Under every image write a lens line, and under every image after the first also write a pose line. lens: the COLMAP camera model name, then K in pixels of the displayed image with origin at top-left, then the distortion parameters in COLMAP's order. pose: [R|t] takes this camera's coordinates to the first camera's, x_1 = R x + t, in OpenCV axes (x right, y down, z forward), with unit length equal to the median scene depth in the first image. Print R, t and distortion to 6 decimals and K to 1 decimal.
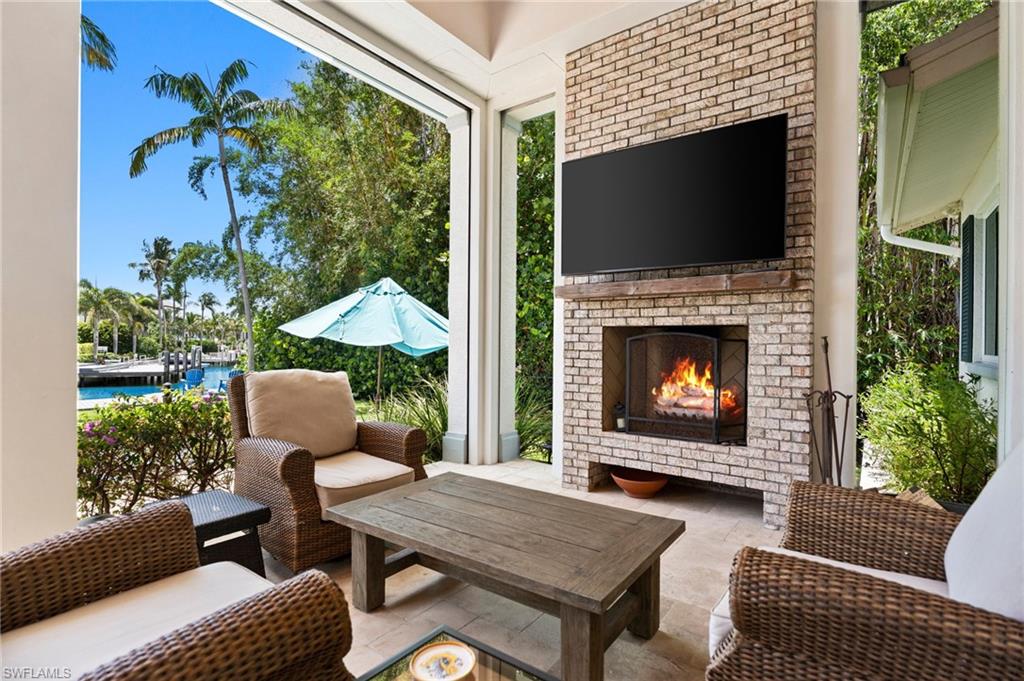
lens RADIAL K [[483.9, 0, 512.0], [0, 483.9, 340.5], [0, 0, 1]] dist [0.001534, 0.000442]
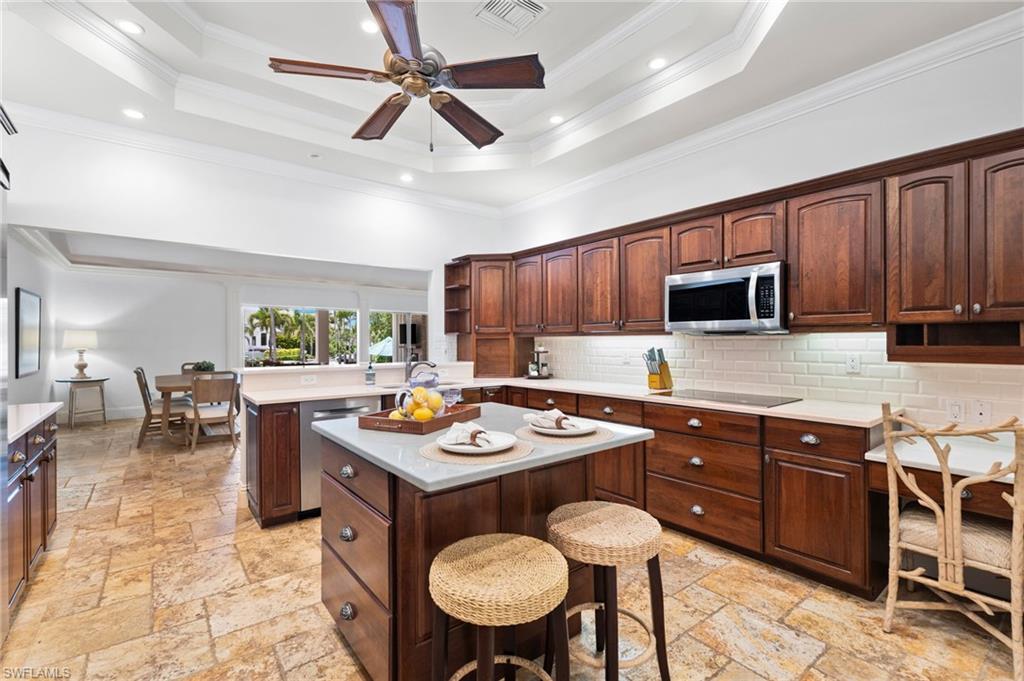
lens RADIAL K [[462.2, 0, 508.6], [0, 462.2, 342.1], [0, 0, 1]] dist [-0.004940, -0.000869]
pose [[0.964654, -0.009726, -0.263341, 2.790436], [0.010890, 0.999936, 0.002958, -0.172491], [0.263295, -0.005721, 0.964698, -3.964645]]
